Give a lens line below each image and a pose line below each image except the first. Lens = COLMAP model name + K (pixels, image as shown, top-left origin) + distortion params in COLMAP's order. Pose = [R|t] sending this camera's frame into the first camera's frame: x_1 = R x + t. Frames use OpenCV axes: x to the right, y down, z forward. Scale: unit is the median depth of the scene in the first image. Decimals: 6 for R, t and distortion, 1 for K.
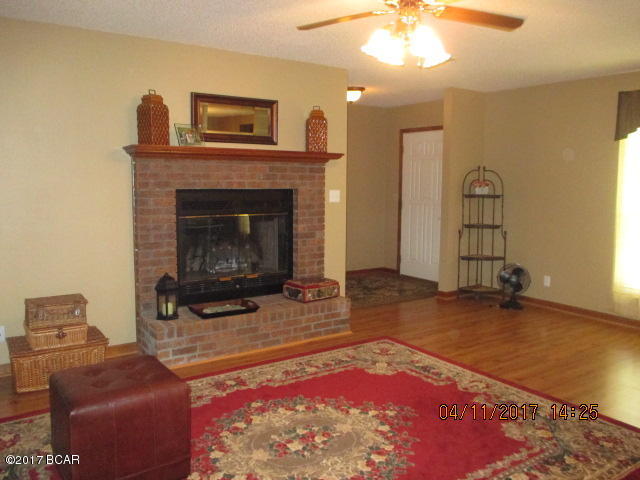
lens RADIAL K [[539.6, 0, 320.0], [0, 539.6, 240.0], [0, 0, 1]] dist [-0.003087, 0.003707]
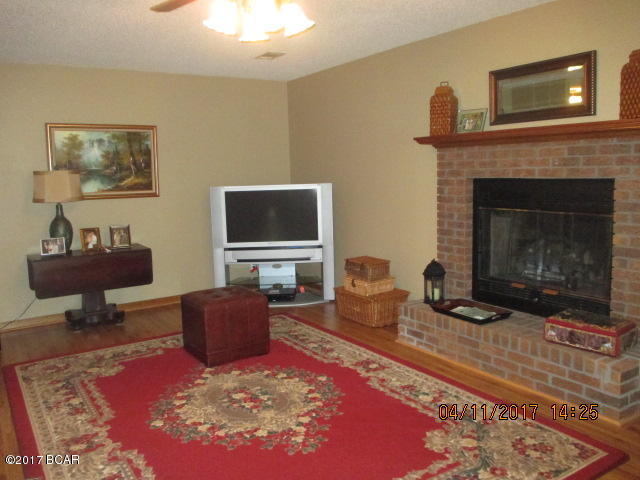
lens RADIAL K [[539.6, 0, 320.0], [0, 539.6, 240.0], [0, 0, 1]] dist [-0.003087, 0.003707]
pose [[-0.023663, 0.124179, -0.991978, 0.740005], [-0.090560, 0.987910, 0.125830, -0.084949], [0.995610, 0.092811, -0.012131, 0.786768]]
